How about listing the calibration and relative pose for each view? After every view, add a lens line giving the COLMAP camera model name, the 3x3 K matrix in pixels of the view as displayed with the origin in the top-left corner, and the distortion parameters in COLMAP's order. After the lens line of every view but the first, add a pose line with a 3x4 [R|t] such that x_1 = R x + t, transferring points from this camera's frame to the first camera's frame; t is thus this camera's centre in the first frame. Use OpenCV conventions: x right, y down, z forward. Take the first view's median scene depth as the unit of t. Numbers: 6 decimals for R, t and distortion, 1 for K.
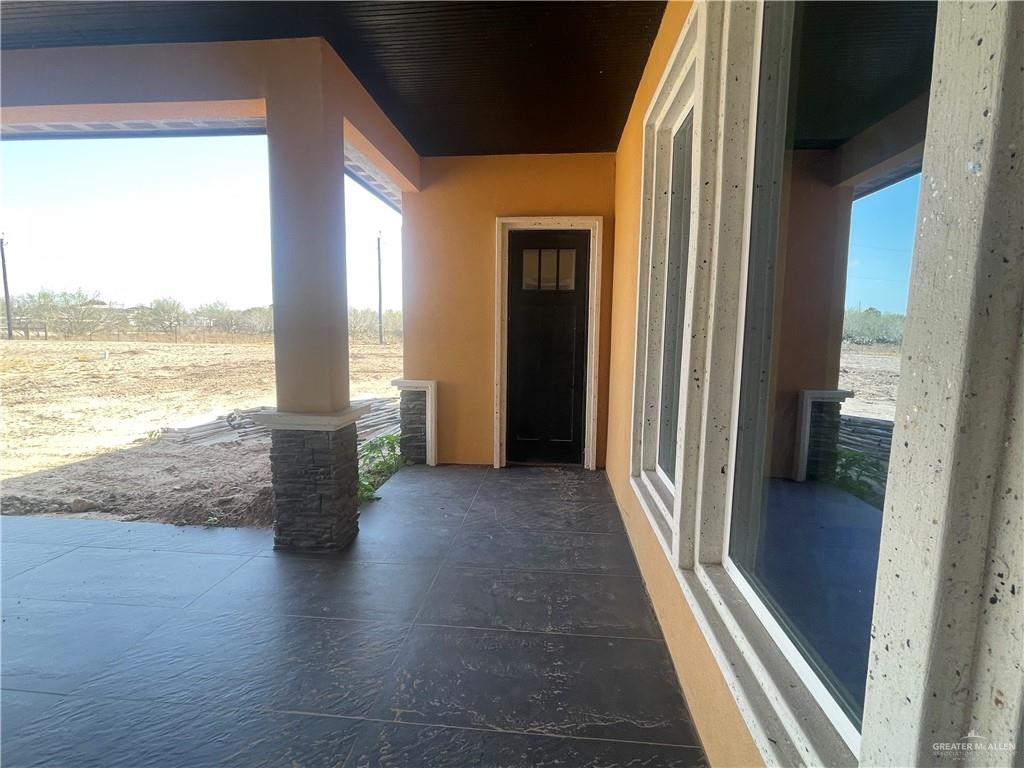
lens RADIAL K [[497.3, 0, 512.0], [0, 497.3, 384.0], [0, 0, 1]] dist [0.001440, 0.000474]
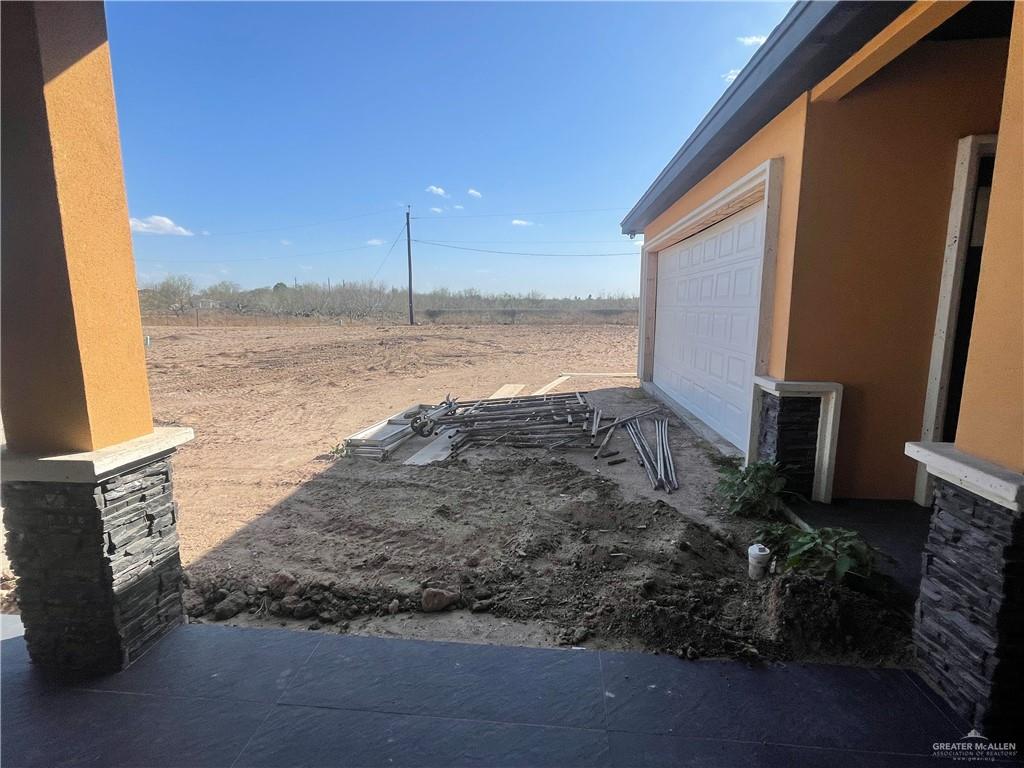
lens RADIAL K [[497.3, 0, 512.0], [0, 497.3, 384.0], [0, 0, 1]] dist [0.001440, 0.000474]
pose [[0.999910, -0.013394, 0.000263, -0.179645], [0.013370, 0.998981, 0.043109, -0.012035], [-0.000840, -0.043101, 0.999070, 0.091677]]
